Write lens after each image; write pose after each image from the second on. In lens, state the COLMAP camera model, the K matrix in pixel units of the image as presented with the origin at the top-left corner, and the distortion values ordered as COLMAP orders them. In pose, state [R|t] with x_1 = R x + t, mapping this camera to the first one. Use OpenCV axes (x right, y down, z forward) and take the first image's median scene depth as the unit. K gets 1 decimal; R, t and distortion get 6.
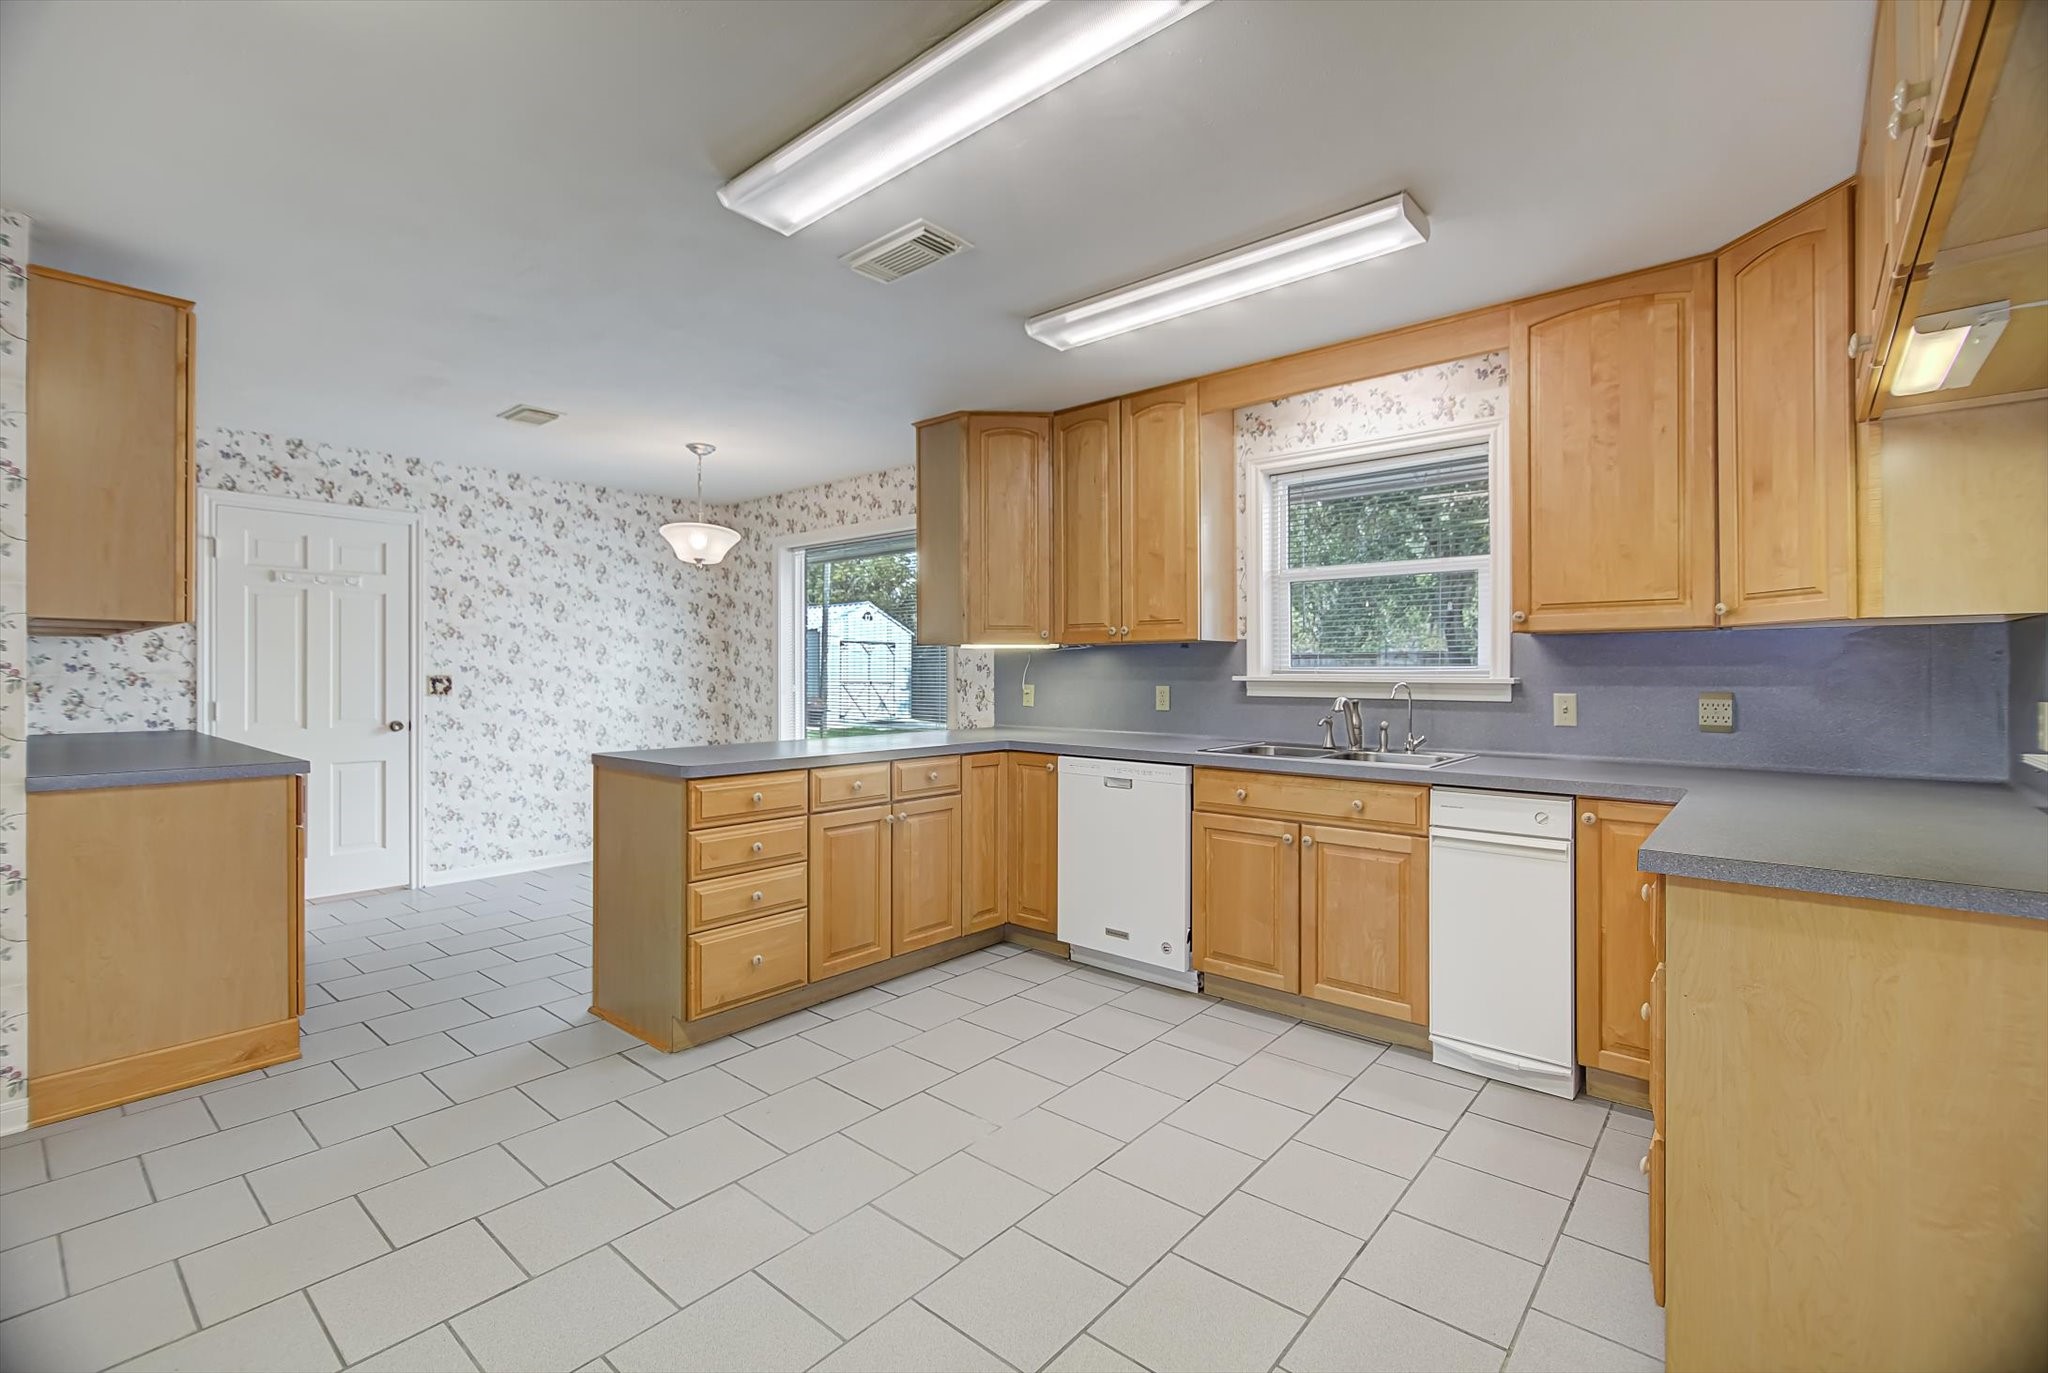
lens RADIAL K [[907.5, 0, 1022.8], [0, 907.5, 681.4], [0, 0, 1]] dist [0.004336, -0.000997]
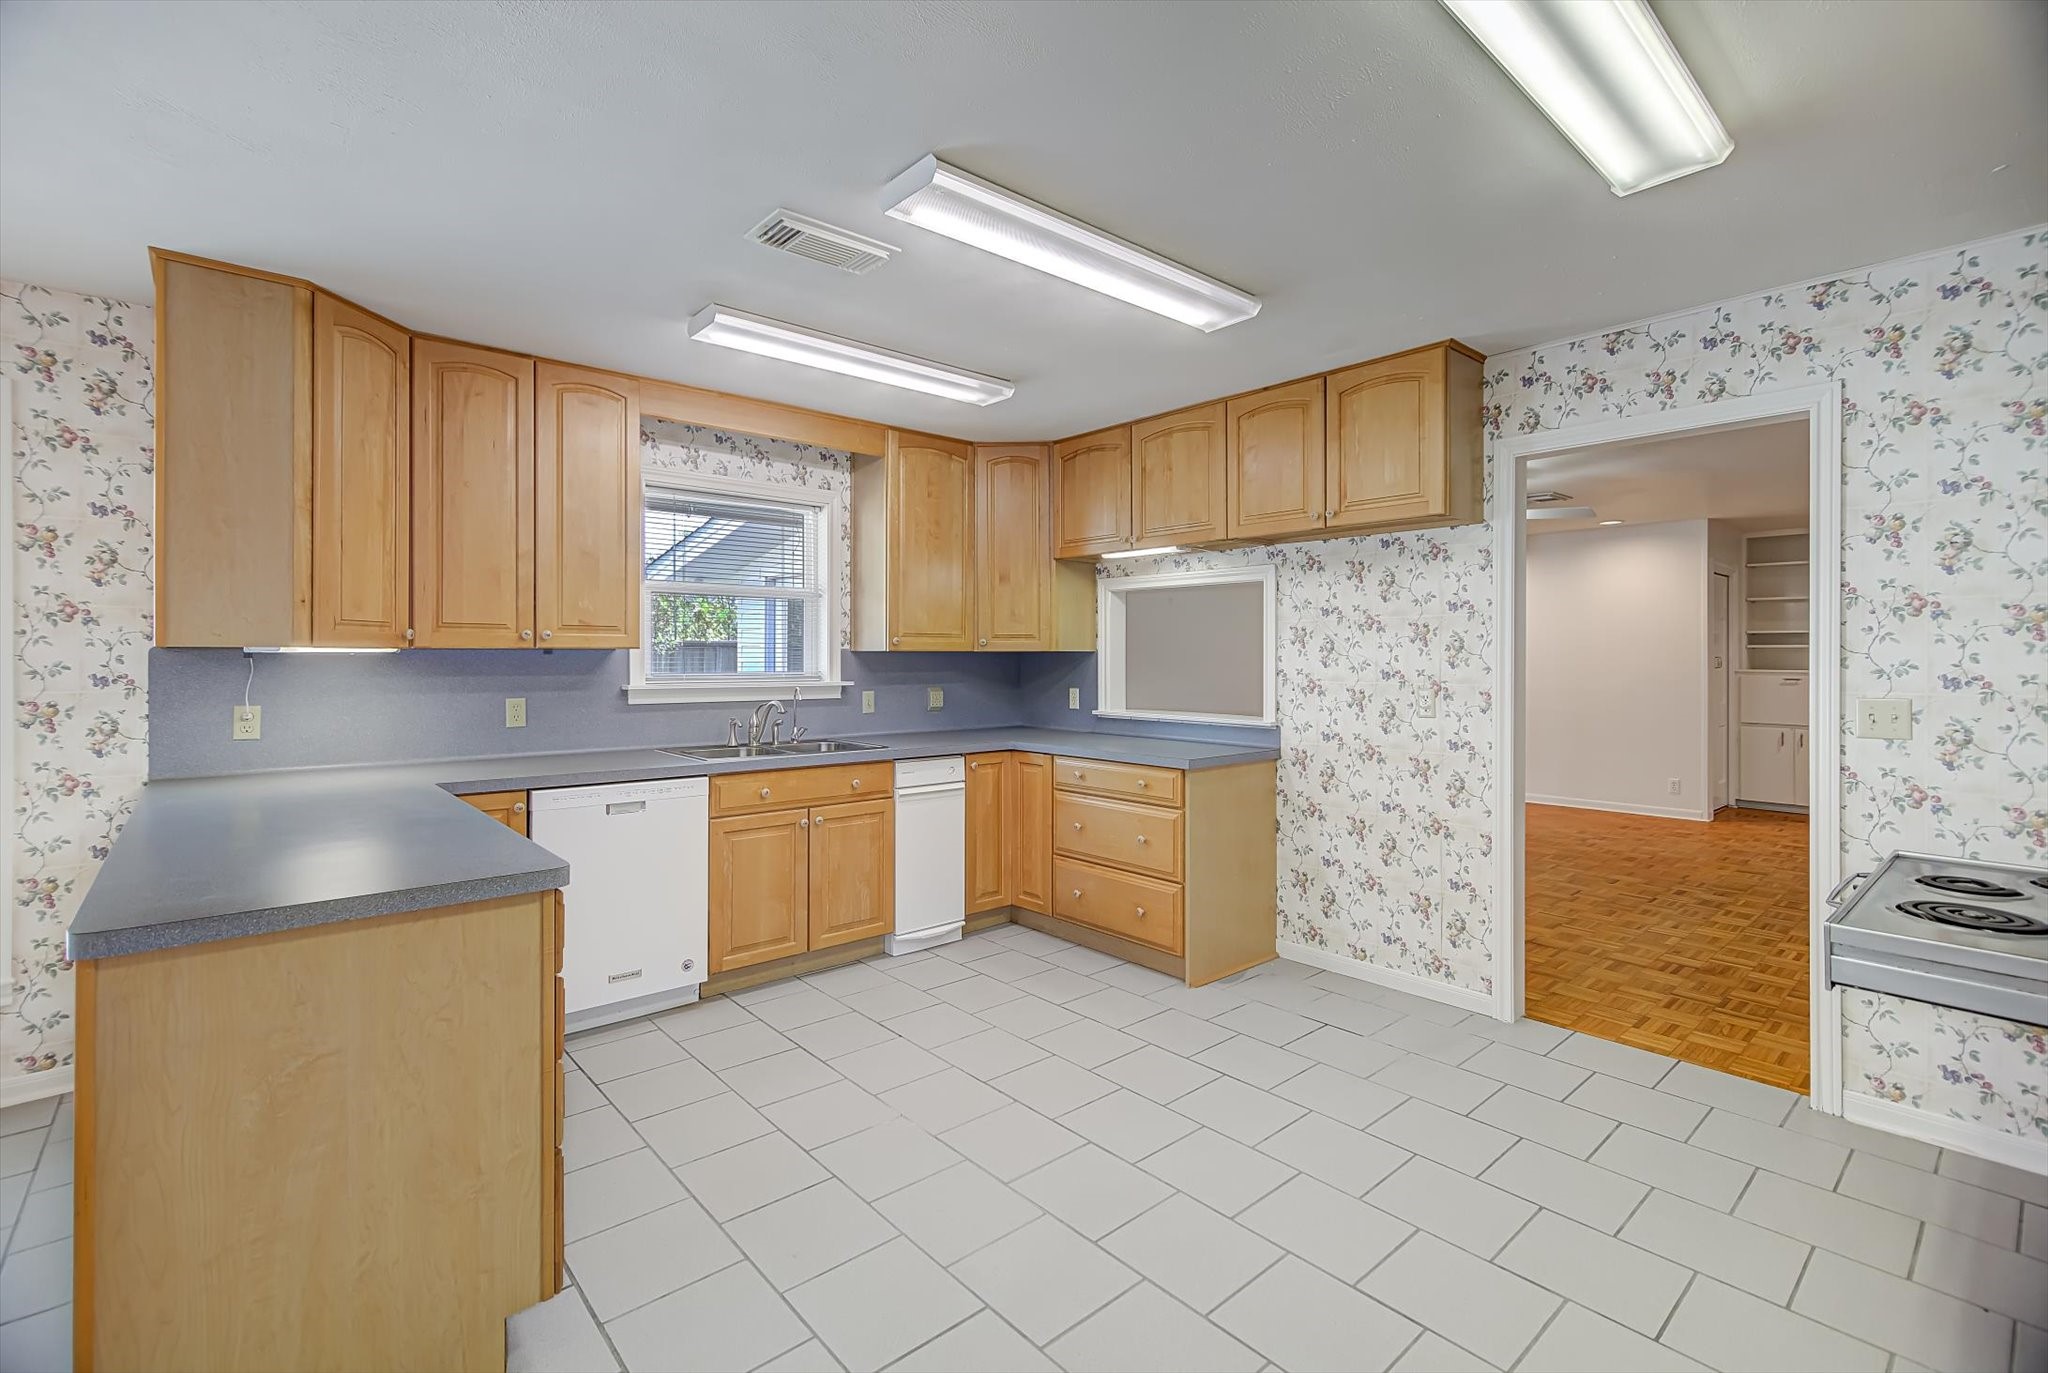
lens RADIAL K [[907.5, 0, 1017.6], [0, 907.5, 665.2], [0, 0, 1]] dist [0.004336, -0.000997]
pose [[0.140871, -0.005857, 0.990011, -0.786071], [0.010386, 0.999936, 0.004438, -0.031723], [-0.989973, 0.009657, 0.140923, 0.521928]]
